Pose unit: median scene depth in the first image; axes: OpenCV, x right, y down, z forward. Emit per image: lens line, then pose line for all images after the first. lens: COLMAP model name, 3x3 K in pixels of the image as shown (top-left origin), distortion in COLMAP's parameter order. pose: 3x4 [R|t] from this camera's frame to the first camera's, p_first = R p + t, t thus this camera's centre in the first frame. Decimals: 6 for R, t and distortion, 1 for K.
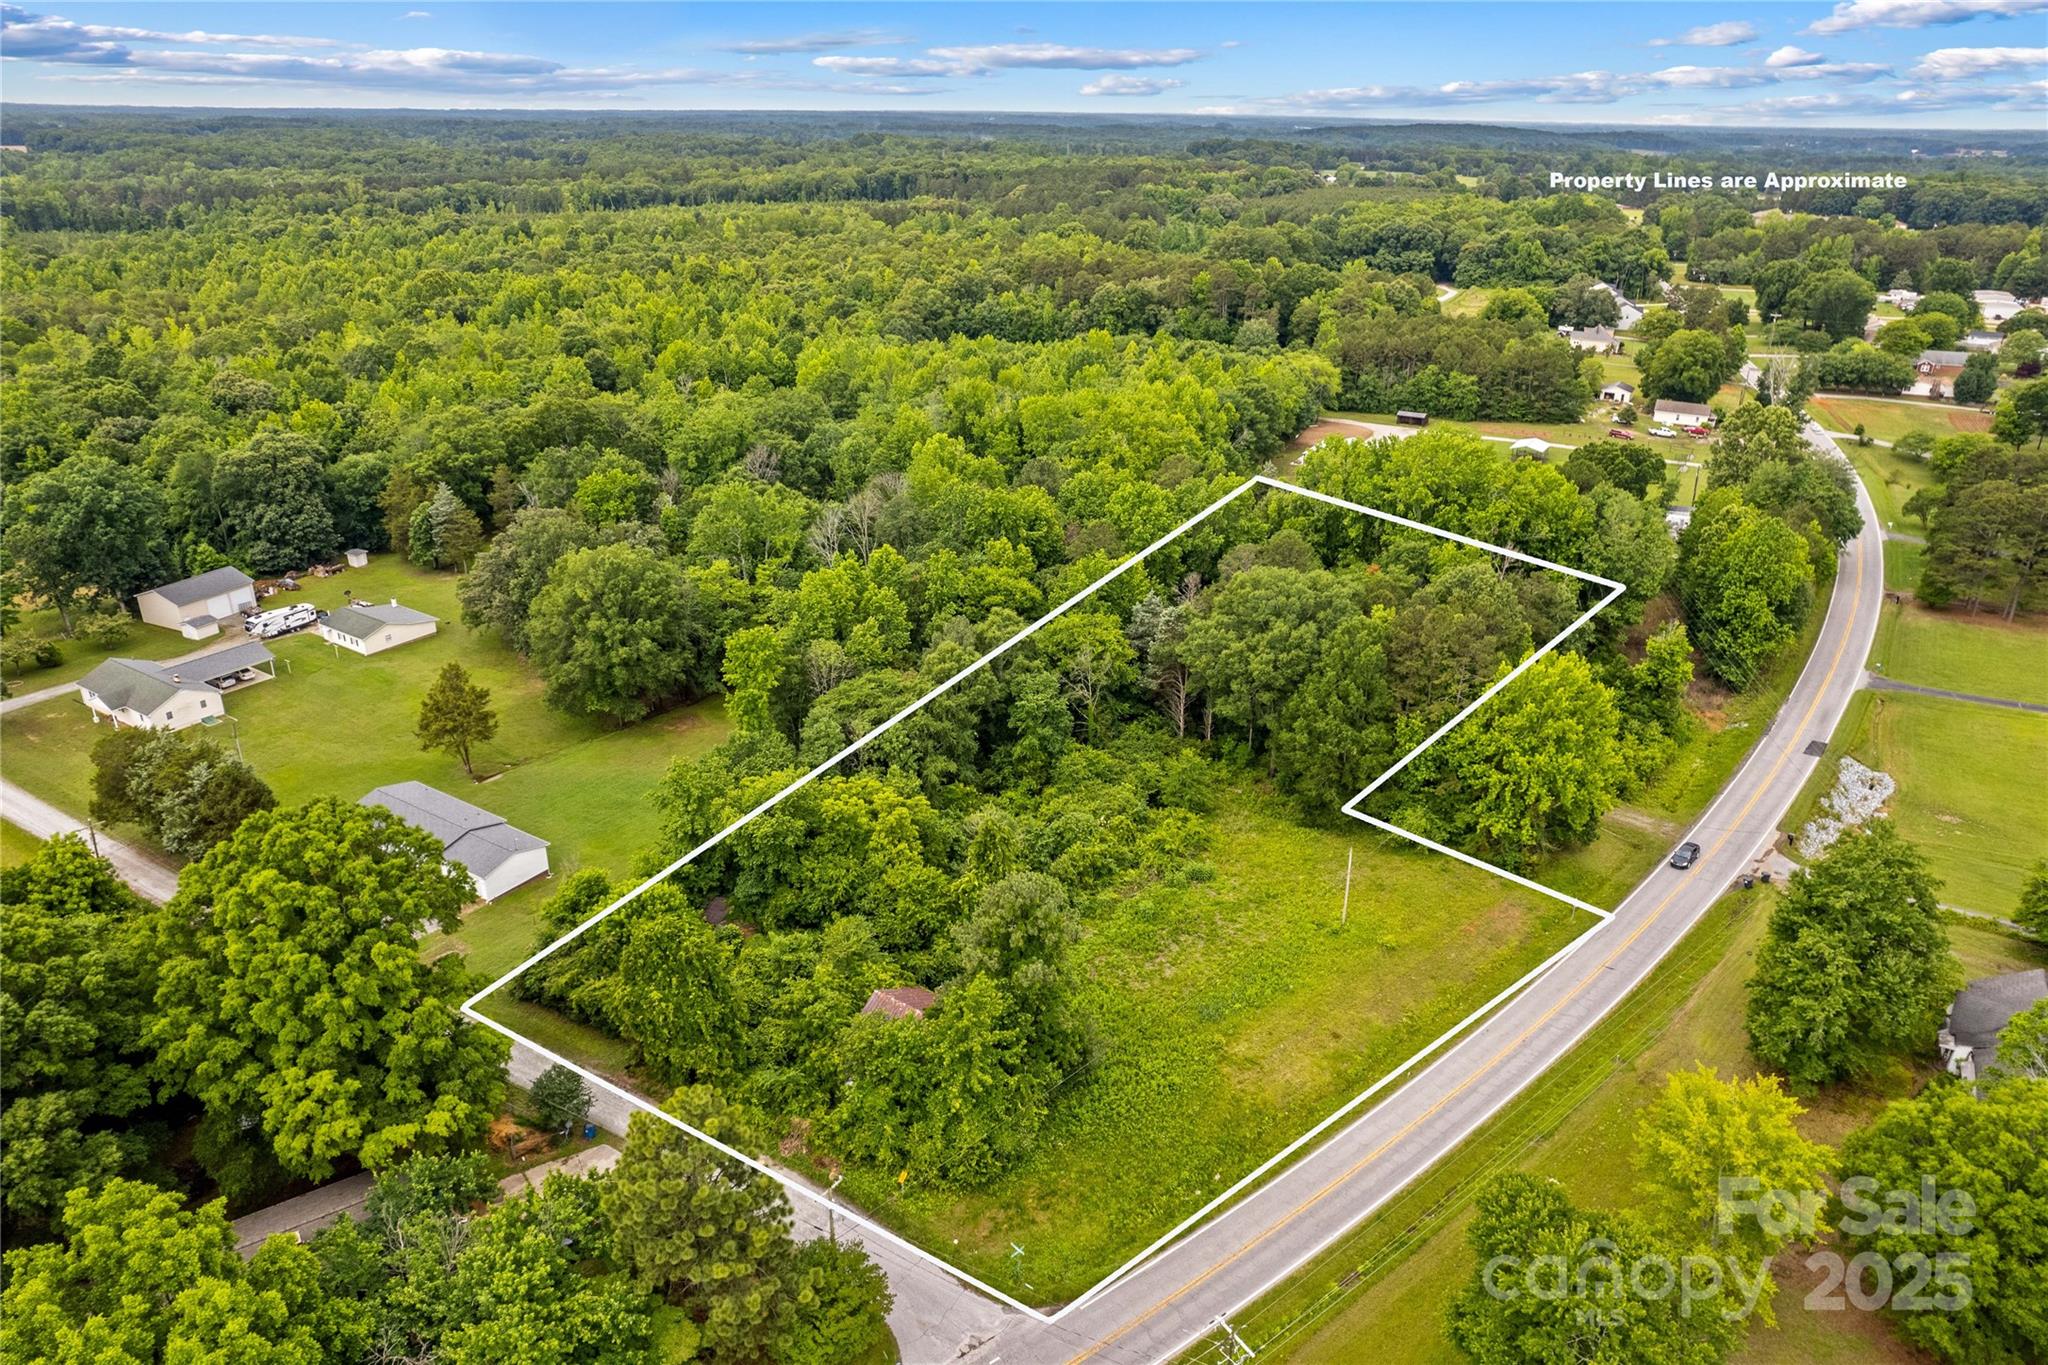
lens RADIAL K [[1347.0, 0, 1019.4], [0, 1347.0, 679.4], [0, 0, 1]] dist [-0.076706, 0.069226]
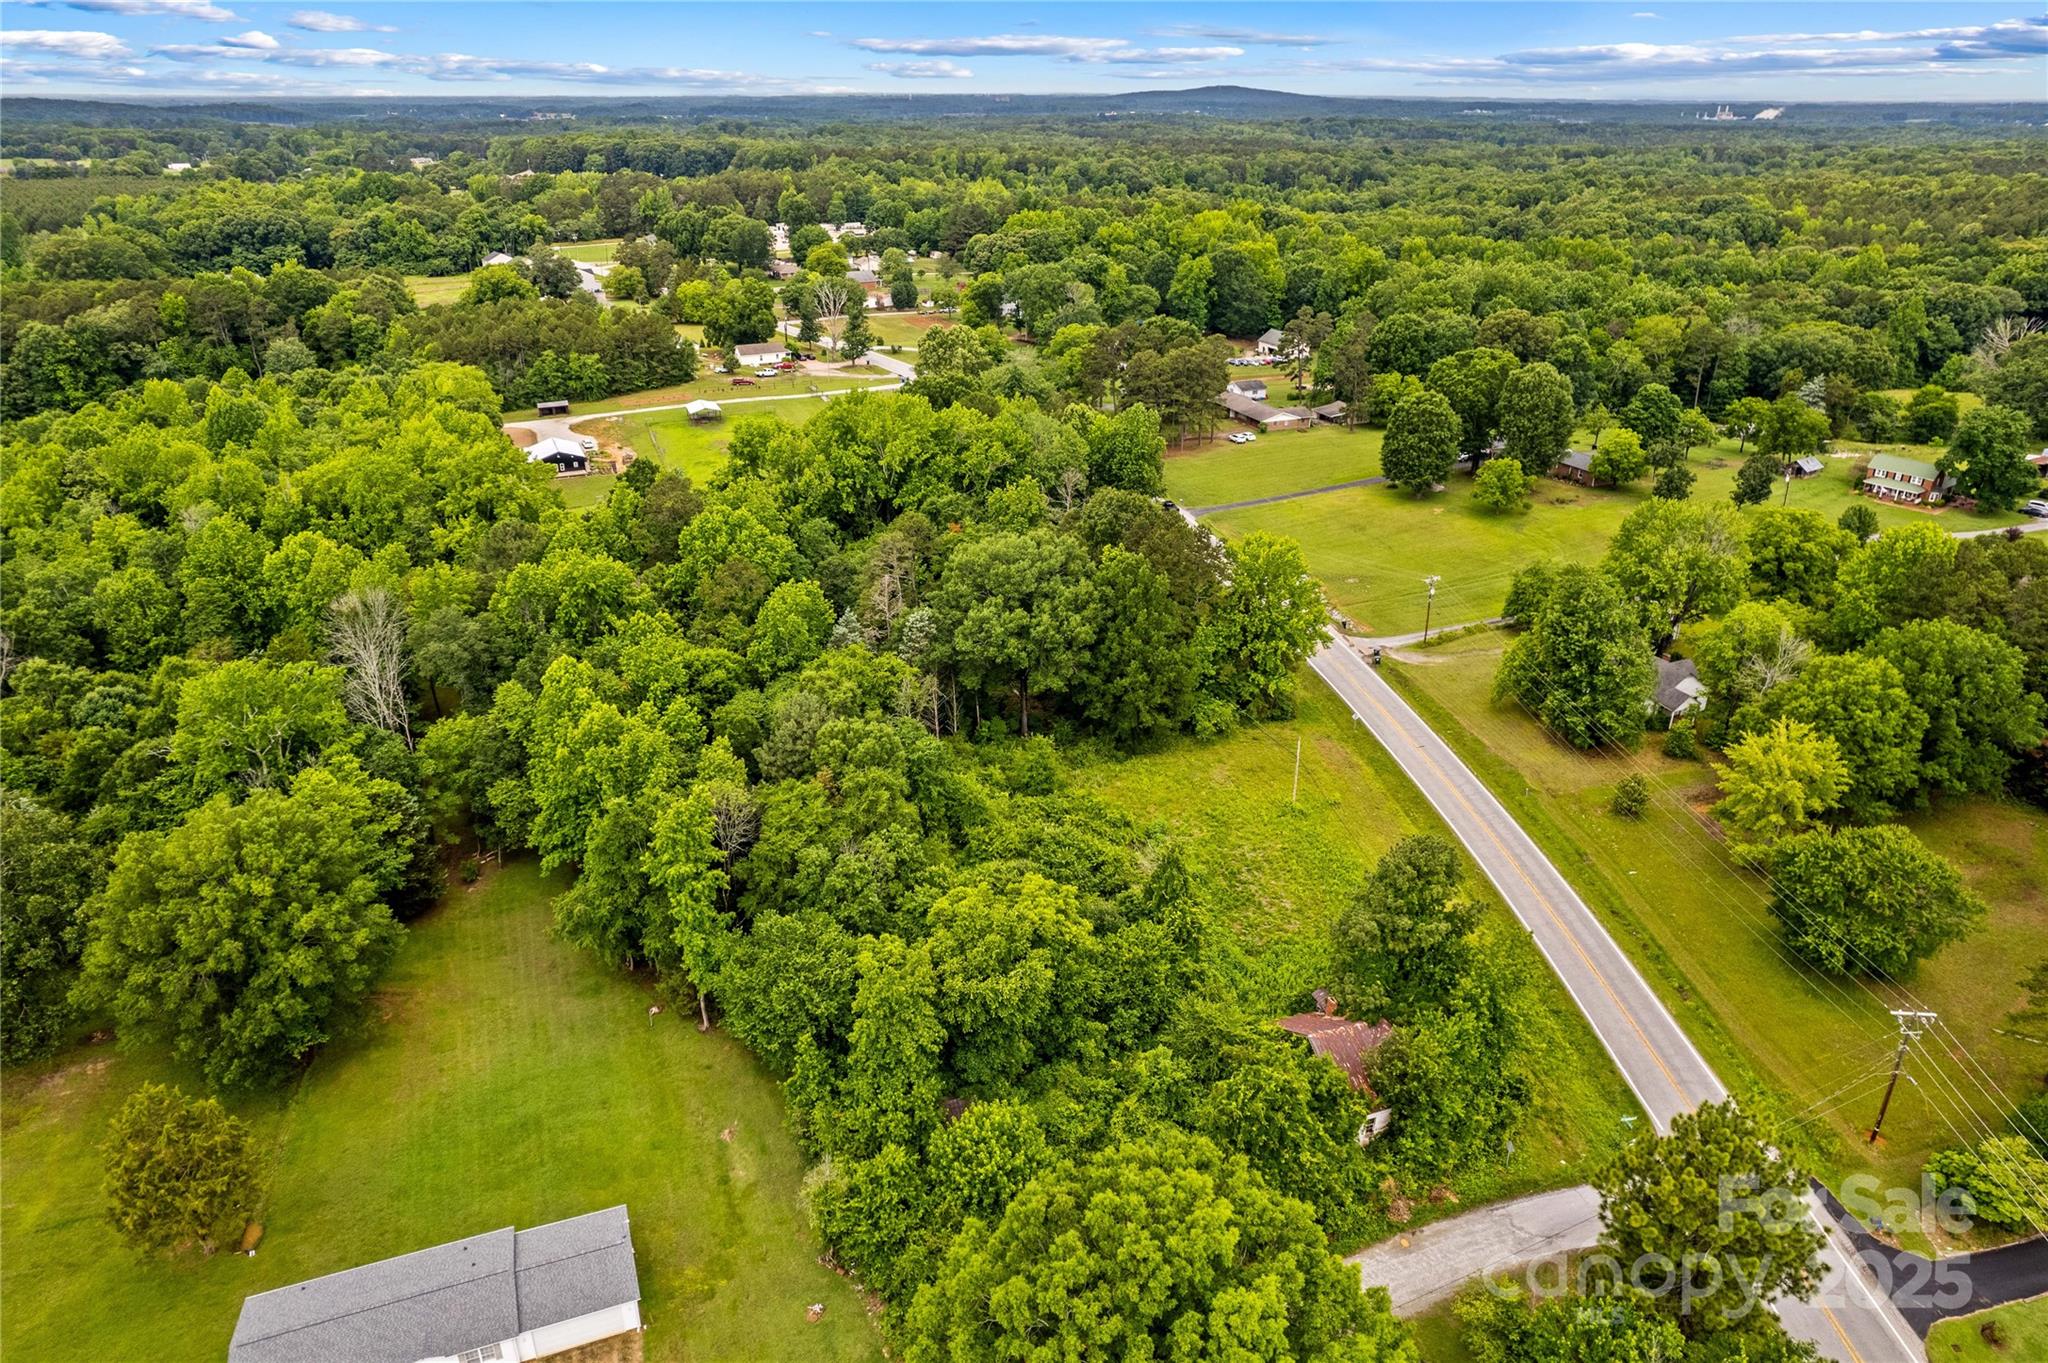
lens RADIAL K [[1311.8, 0, 1024.0], [0, 1311.8, 681.5], [0, 0, 1]] dist [-0.081583, 0.079348]
pose [[0.593084, -0.344090, 0.727910, -0.381776], [0.322080, 0.929983, 0.177189, -0.106024], [-0.737913, 0.129358, 0.662383, 0.244460]]
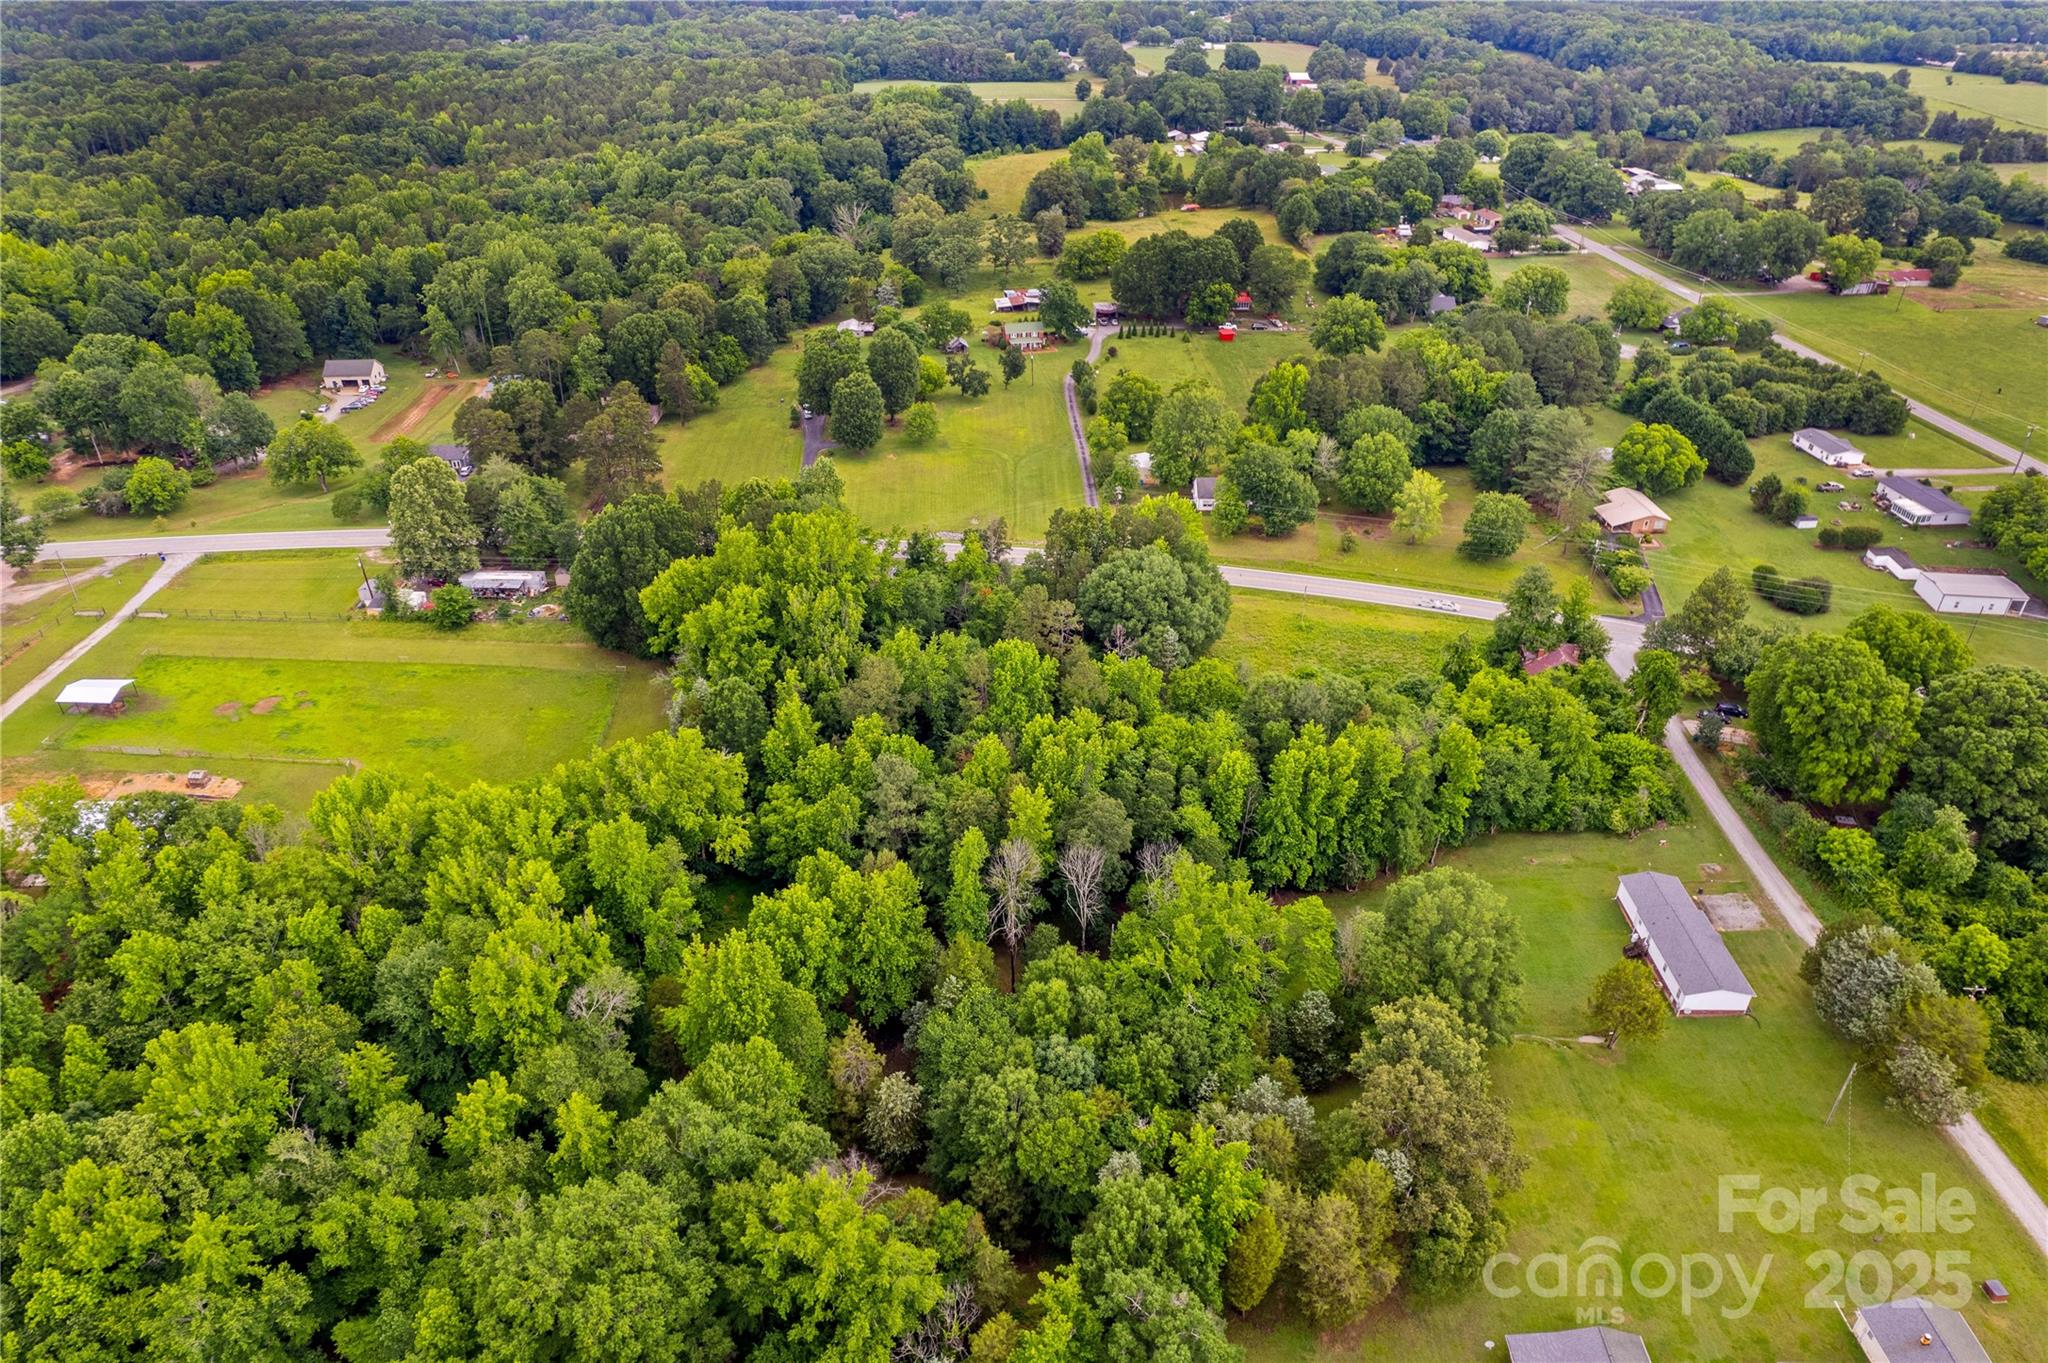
lens RADIAL K [[1311.7, 0, 1024.0], [0, 1311.7, 681.5], [0, 0, 1]] dist [-0.067099, 0.055225]
pose [[-0.520094, -0.452432, 0.724436, -0.558577], [0.326989, 0.678085, 0.658239, -0.669526], [-0.789038, 0.579229, -0.204728, 1.021940]]
